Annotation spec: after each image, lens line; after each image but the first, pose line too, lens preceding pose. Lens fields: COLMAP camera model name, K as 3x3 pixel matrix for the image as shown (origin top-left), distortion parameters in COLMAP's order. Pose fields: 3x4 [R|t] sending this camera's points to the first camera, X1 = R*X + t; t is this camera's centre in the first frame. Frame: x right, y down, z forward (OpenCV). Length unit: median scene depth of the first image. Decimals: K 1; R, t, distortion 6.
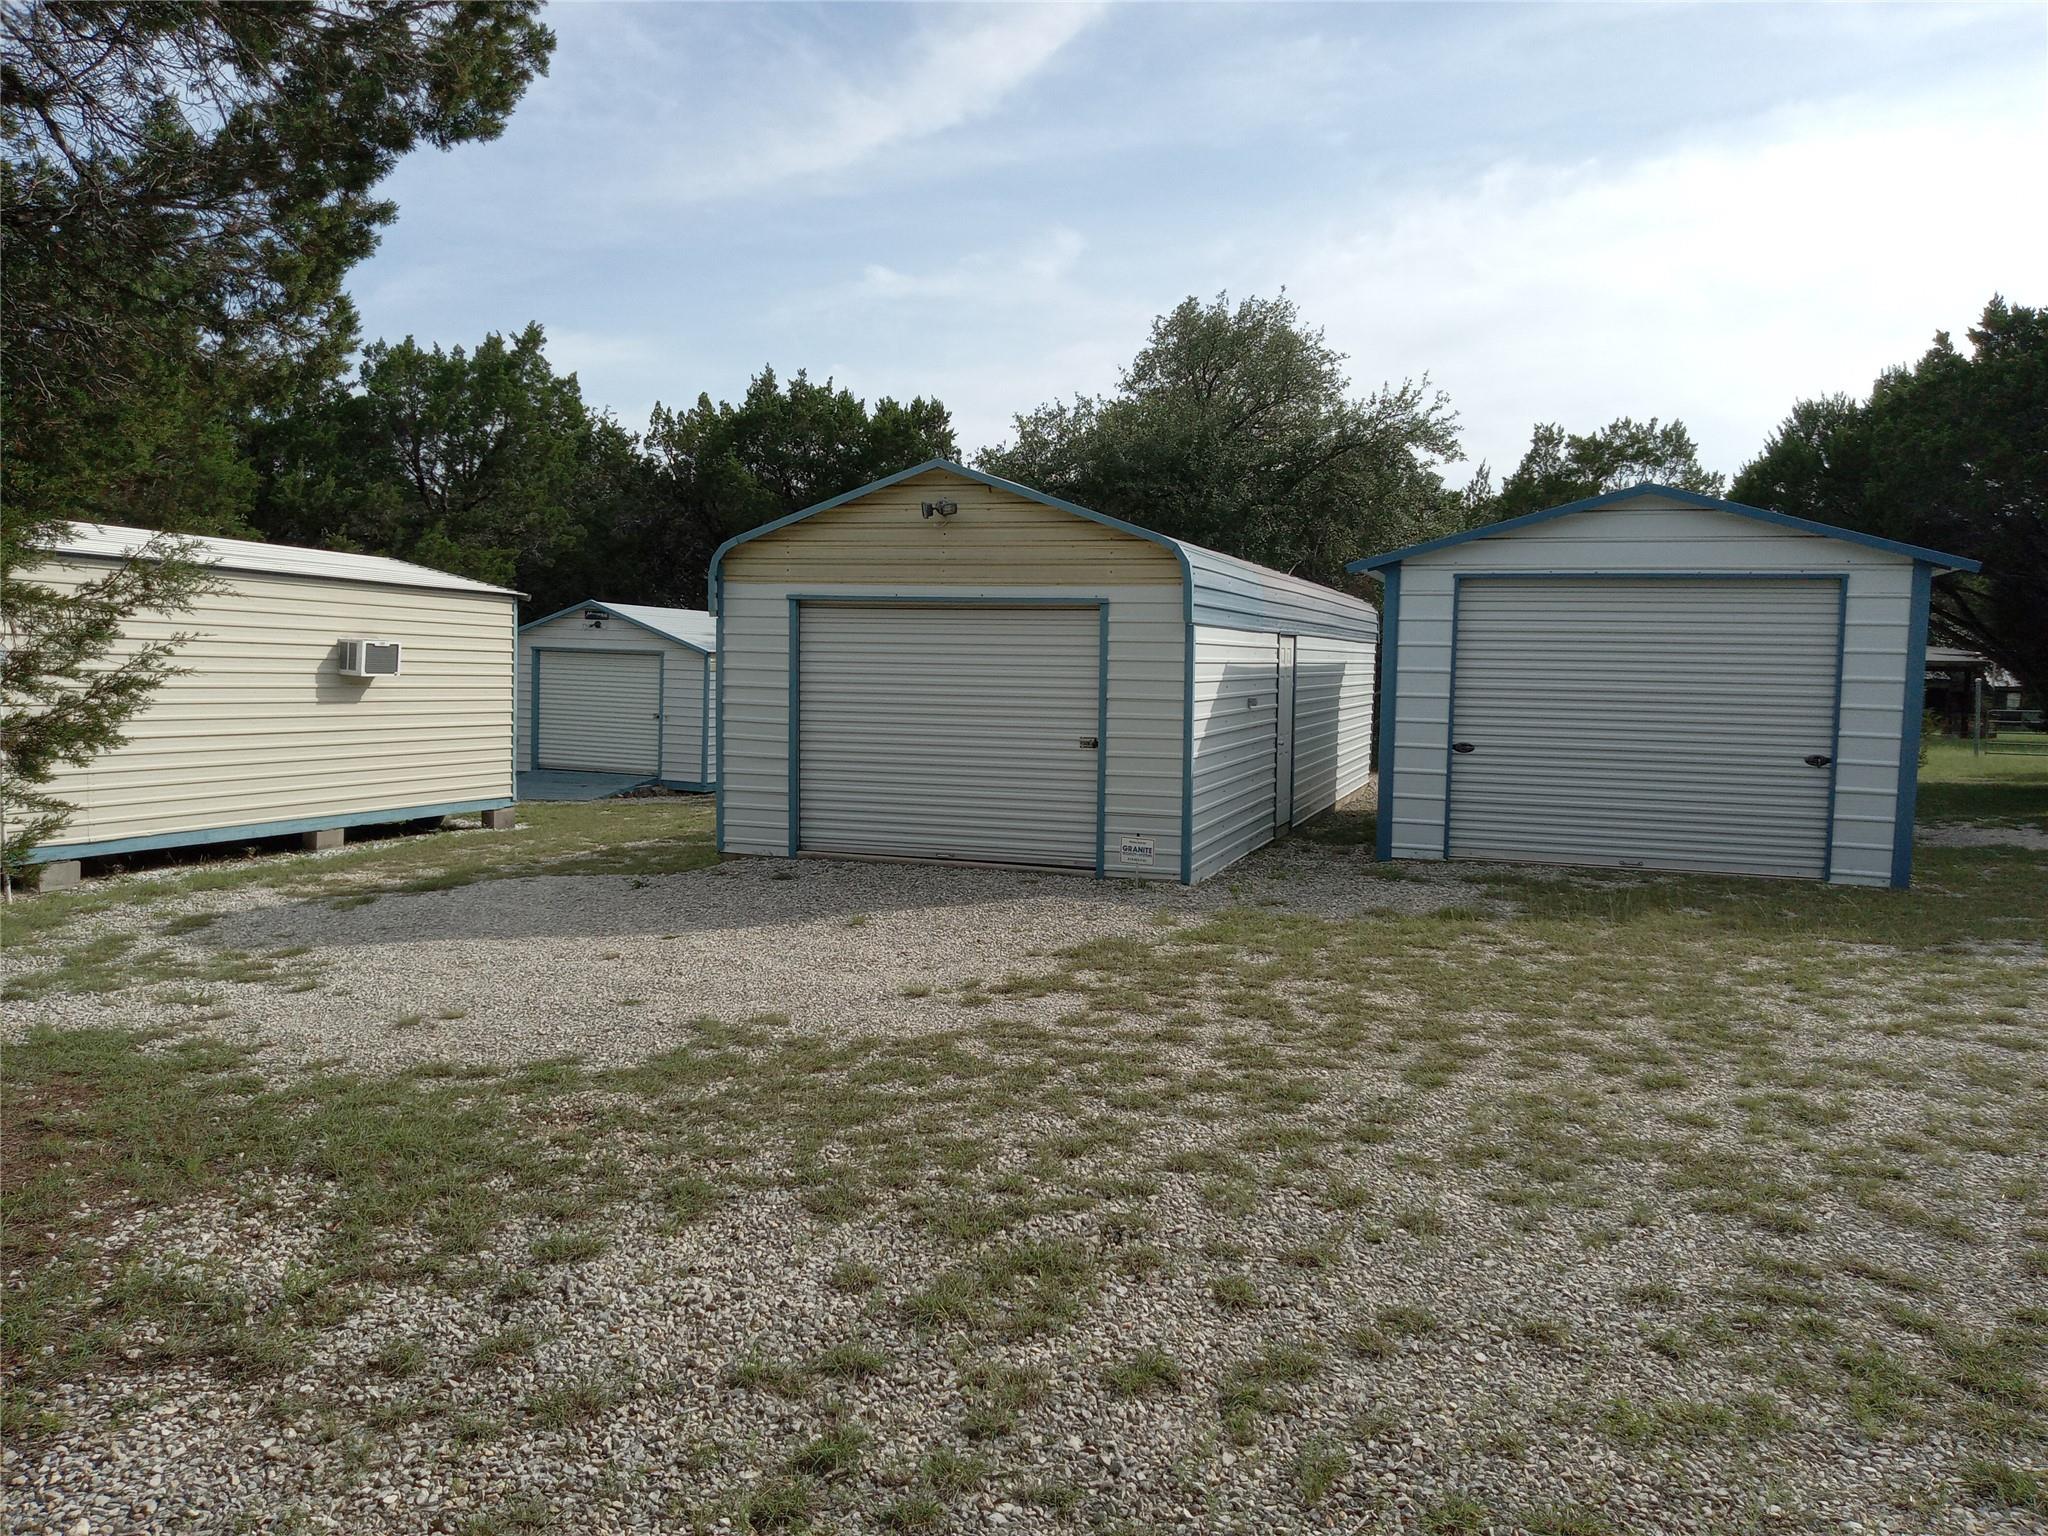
lens RADIAL K [[1529.9, 0, 1020.2], [0, 1529.9, 779.9], [0, 0, 1]] dist [0.011299, -0.054825]
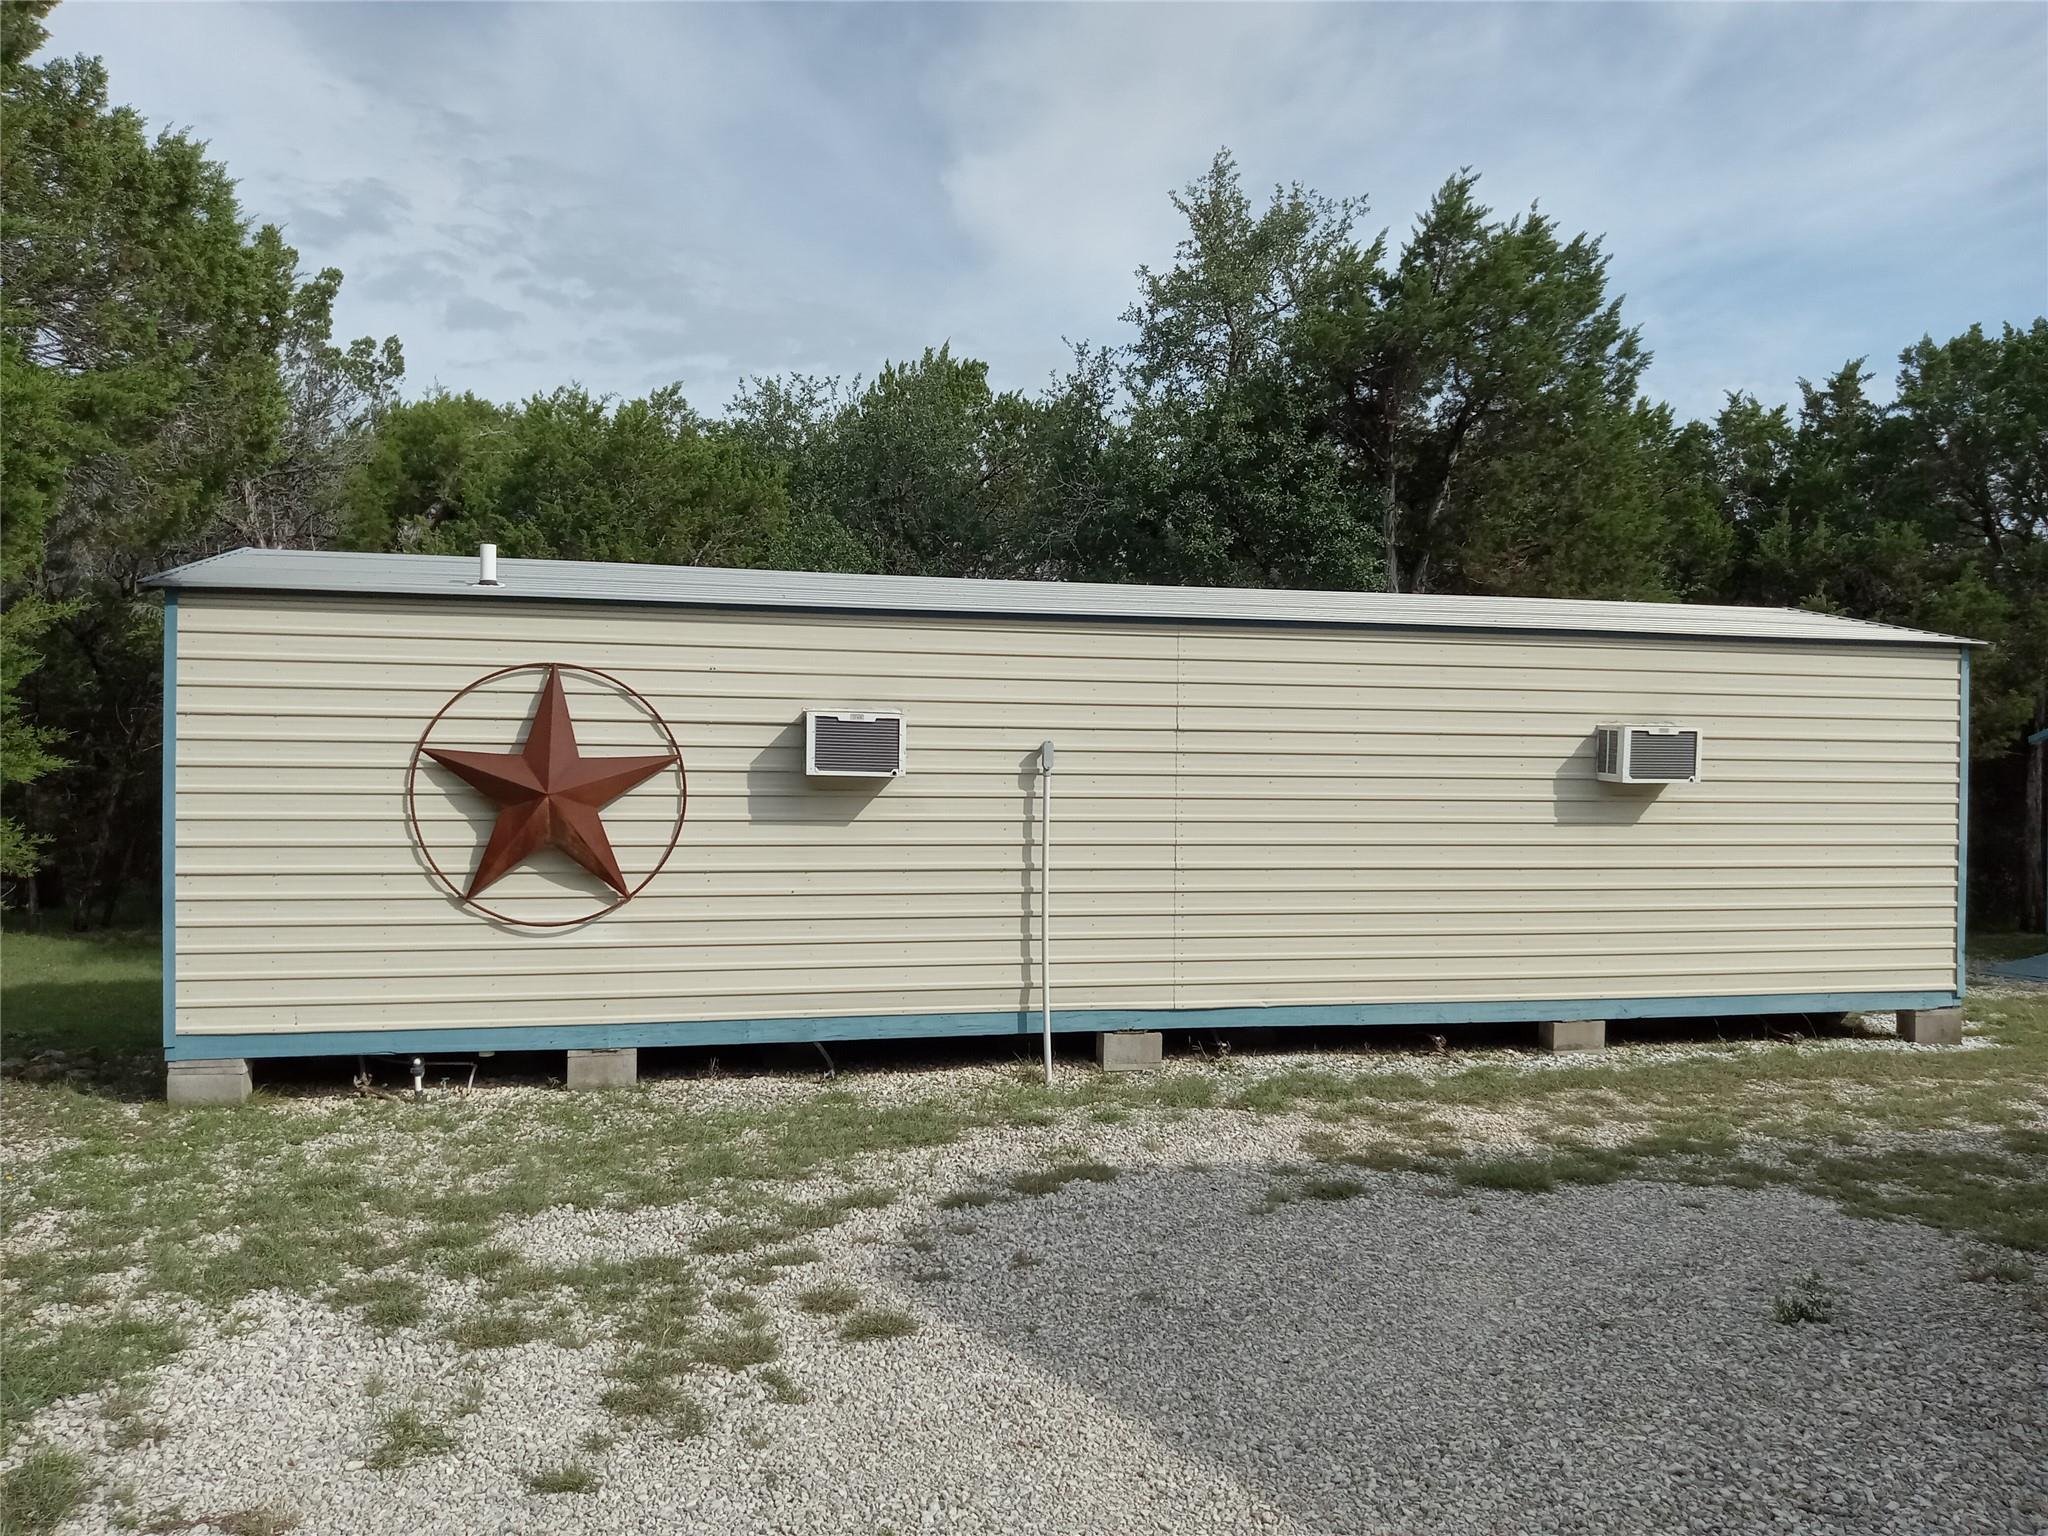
lens RADIAL K [[1529.9, 0, 1026.9], [0, 1529.9, 778.0], [0, 0, 1]] dist [0.011299, -0.054825]
pose [[0.470769, -0.038317, -0.881424, 0.012431], [-0.050815, 0.996220, -0.070448, -0.011981], [0.880792, 0.077954, 0.467042, 0.476611]]
